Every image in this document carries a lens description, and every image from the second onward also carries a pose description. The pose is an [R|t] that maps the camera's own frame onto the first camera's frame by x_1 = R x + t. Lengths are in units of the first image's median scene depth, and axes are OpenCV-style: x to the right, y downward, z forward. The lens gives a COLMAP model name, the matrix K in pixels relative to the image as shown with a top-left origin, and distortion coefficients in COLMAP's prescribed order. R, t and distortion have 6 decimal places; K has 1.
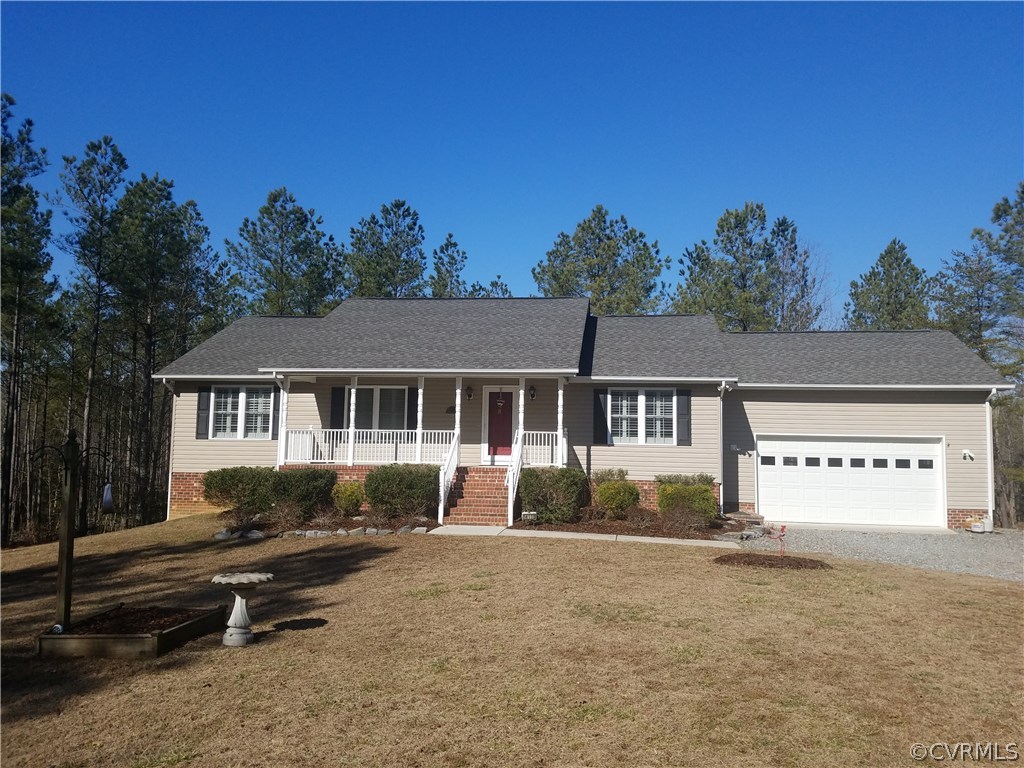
lens RADIAL K [[797.9, 0, 506.3], [0, 797.9, 388.0], [0, 0, 1]] dist [0.266954, -0.506141]
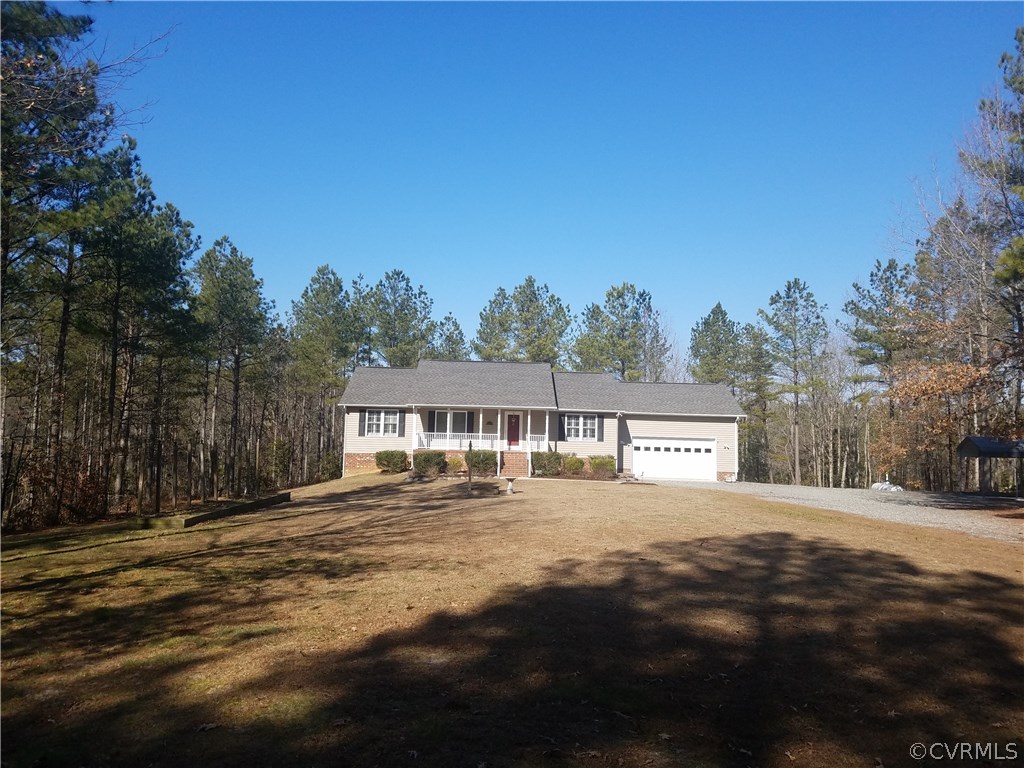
lens RADIAL K [[797.9, 0, 506.3], [0, 797.9, 388.0], [0, 0, 1]] dist [0.266954, -0.506141]
pose [[0.987900, 0.016217, 0.154244, -0.346586], [-0.018797, 0.999706, 0.015289, -0.095581], [-0.153951, -0.018003, 0.987914, -1.027826]]
